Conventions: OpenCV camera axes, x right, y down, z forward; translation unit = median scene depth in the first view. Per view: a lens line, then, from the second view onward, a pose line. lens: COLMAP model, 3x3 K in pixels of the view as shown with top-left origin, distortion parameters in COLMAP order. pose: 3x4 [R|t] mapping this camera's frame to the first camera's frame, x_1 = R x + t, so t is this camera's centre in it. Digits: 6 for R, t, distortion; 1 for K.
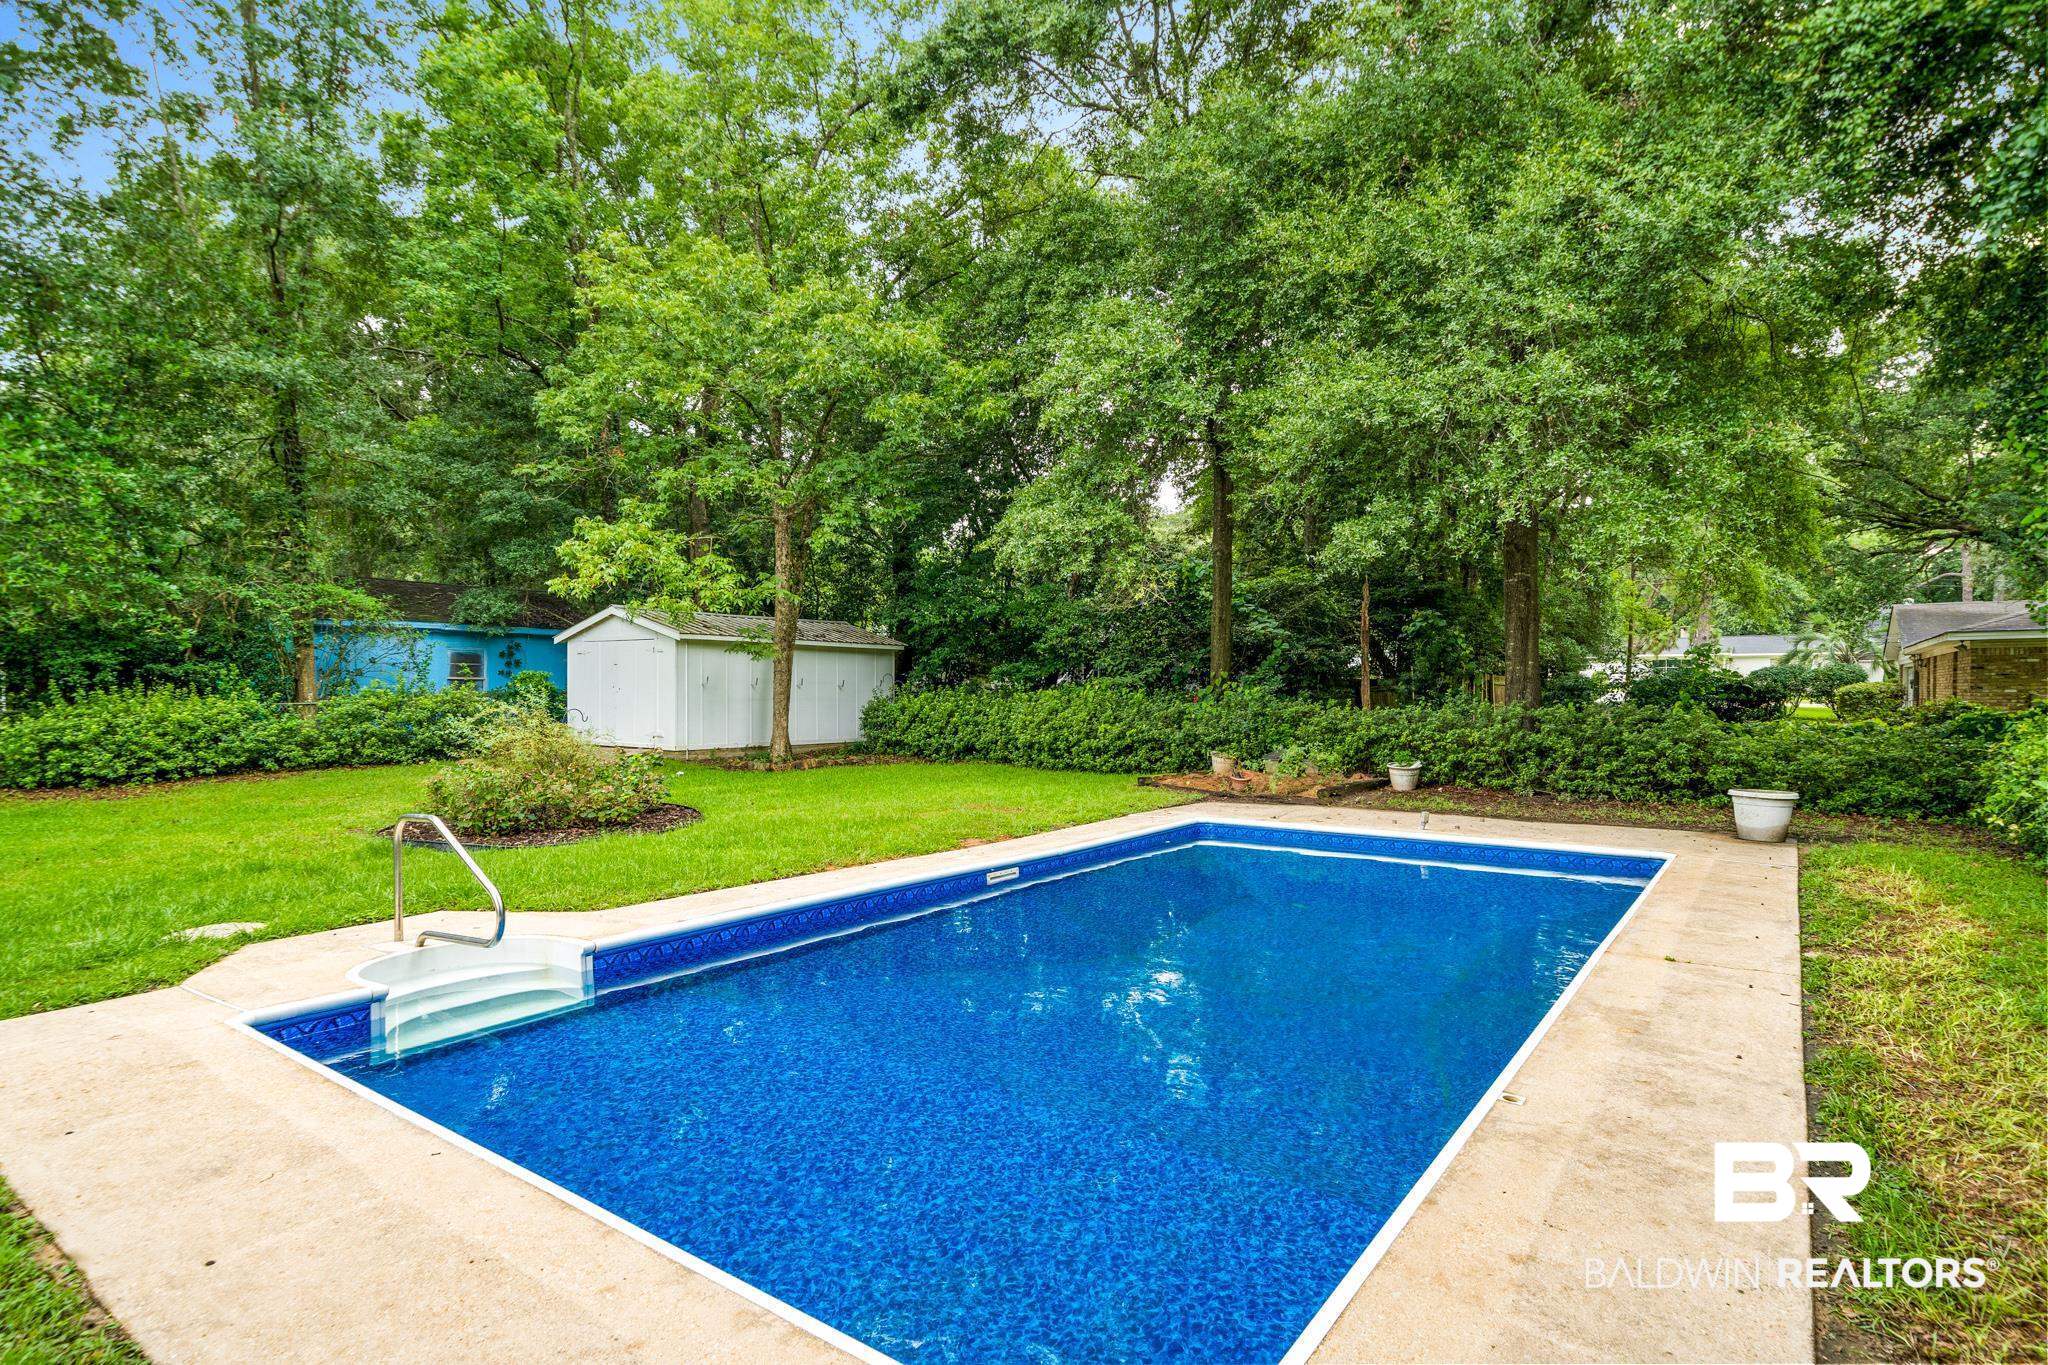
lens RADIAL K [[1091.2, 0, 1036.8], [0, 1091.2, 688.2], [0, 0, 1]] dist [0.000453, -0.000006]
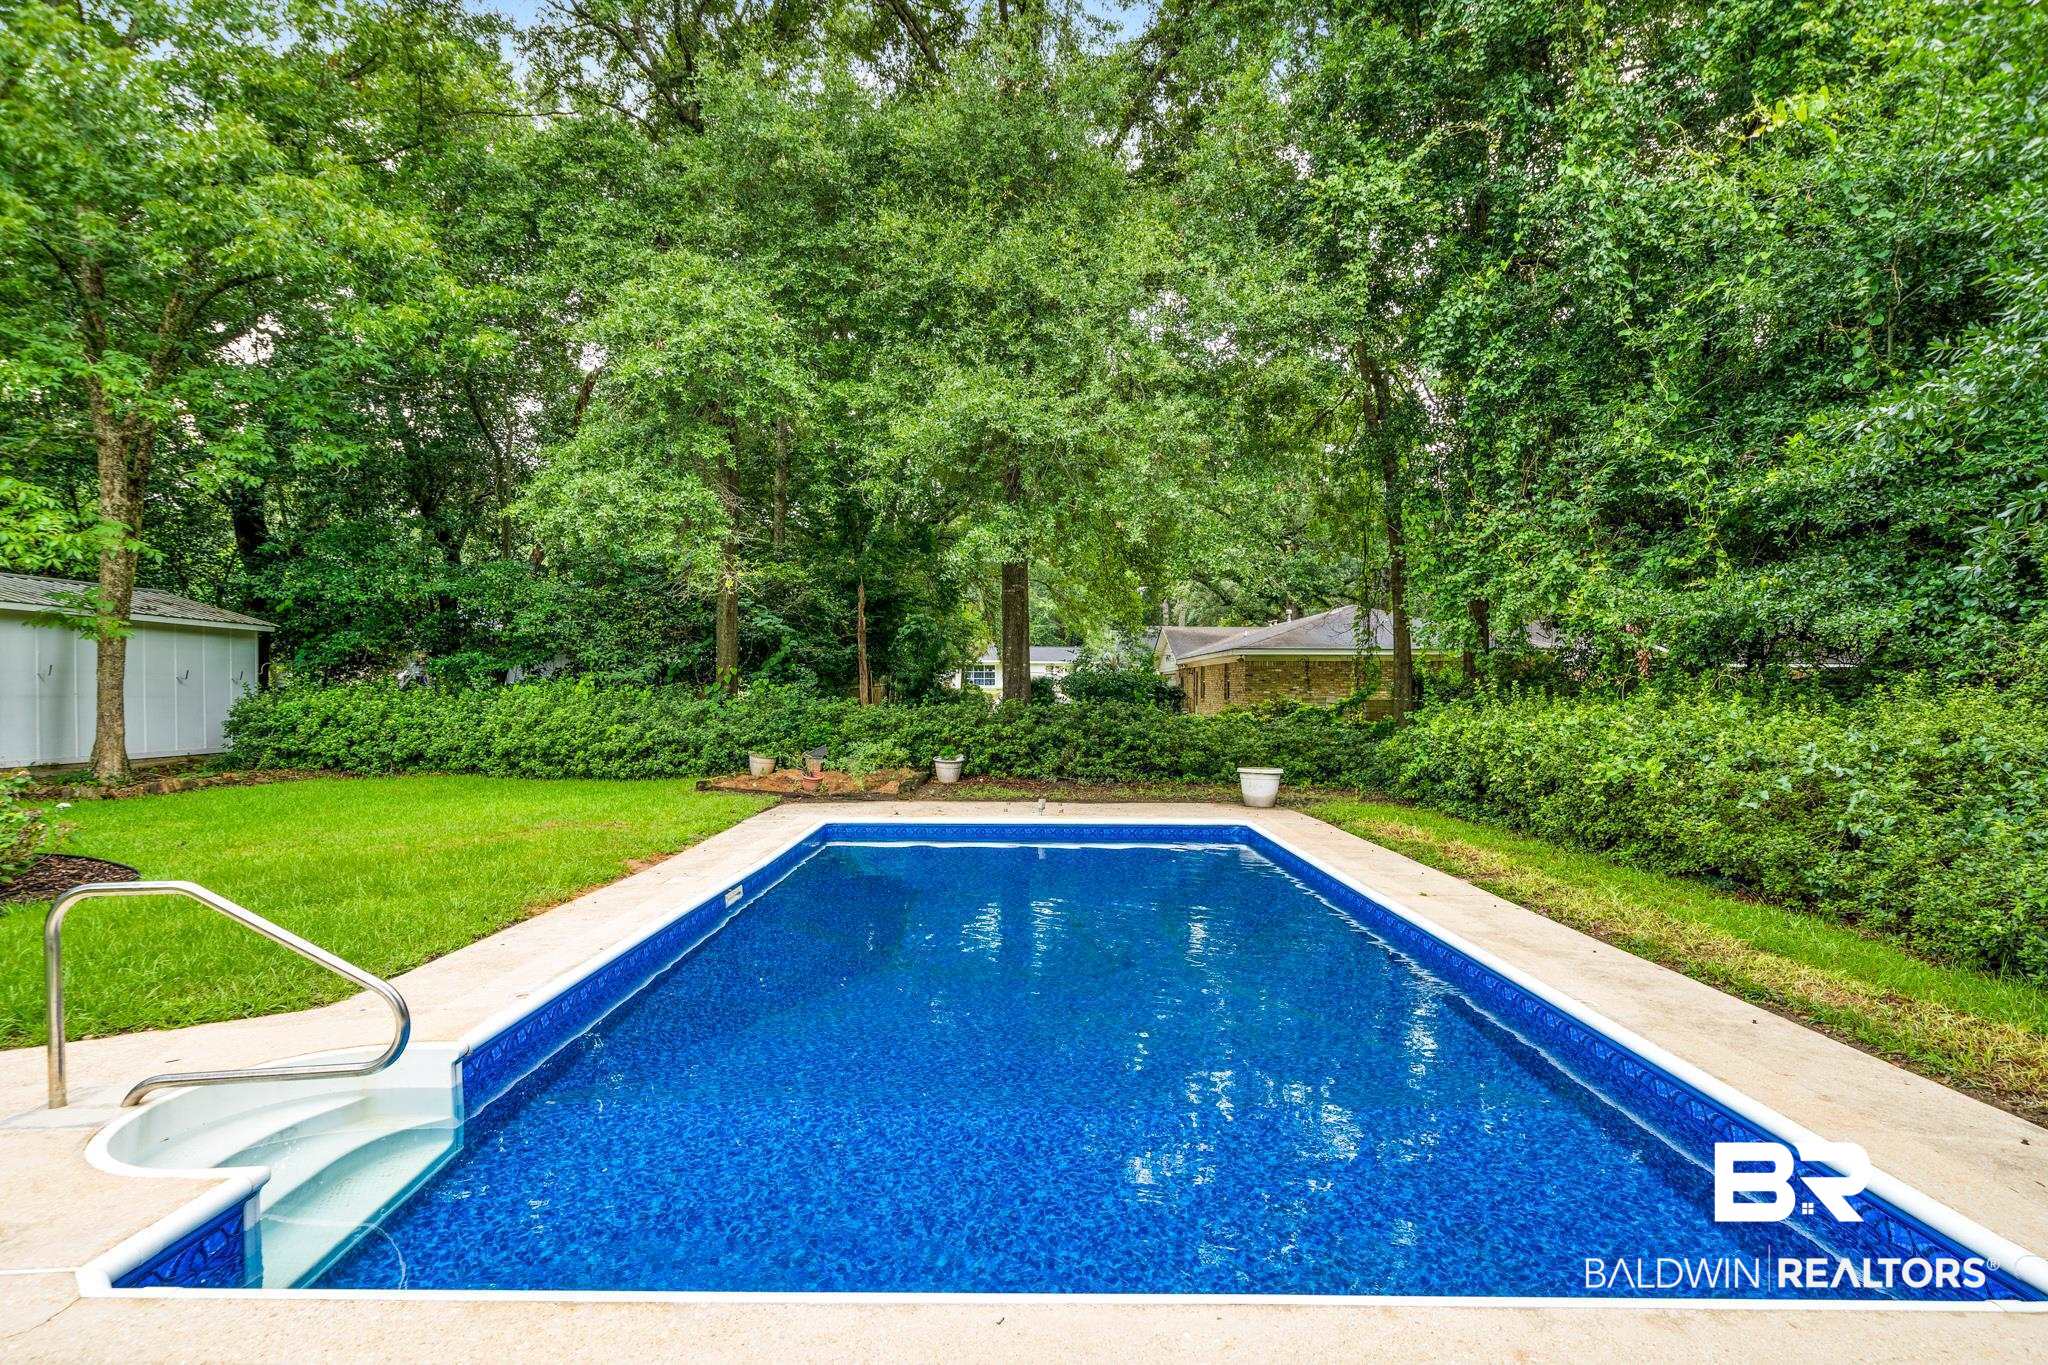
lens RADIAL K [[1091.2, 0, 1036.8], [0, 1091.2, 688.2], [0, 0, 1]] dist [0.000453, -0.000006]
pose [[0.795053, 0.006904, 0.606500, -0.215987], [-0.006900, 0.999973, -0.002338, 0.003359], [-0.606500, -0.002326, 0.795080, 0.093752]]
